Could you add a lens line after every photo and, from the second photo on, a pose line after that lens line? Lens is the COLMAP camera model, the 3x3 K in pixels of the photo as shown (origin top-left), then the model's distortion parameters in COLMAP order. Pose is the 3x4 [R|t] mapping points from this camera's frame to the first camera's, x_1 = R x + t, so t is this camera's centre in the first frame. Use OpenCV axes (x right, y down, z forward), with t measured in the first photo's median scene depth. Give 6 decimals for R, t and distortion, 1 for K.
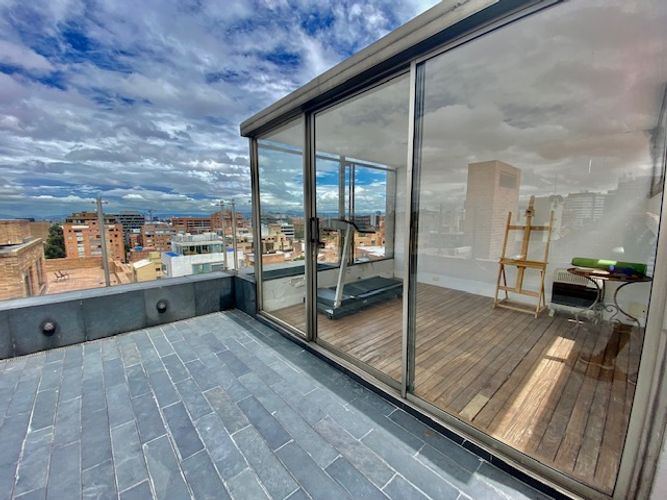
lens RADIAL K [[270.4, 0, 331.5], [0, 270.4, 248.1], [0, 0, 1]] dist [-0.015098, -0.006637]
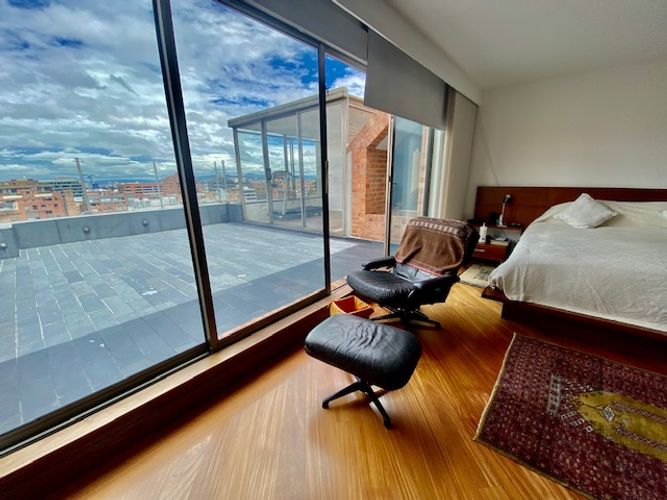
lens RADIAL K [[270.4, 0, 333.7], [0, 270.4, 249.2], [0, 0, 1]] dist [-0.015098, -0.006637]
pose [[0.990943, -0.047820, 0.125482, 0.034326], [0.029883, 0.989542, 0.141118, 0.053951], [-0.130918, -0.136090, 0.982008, -0.292758]]
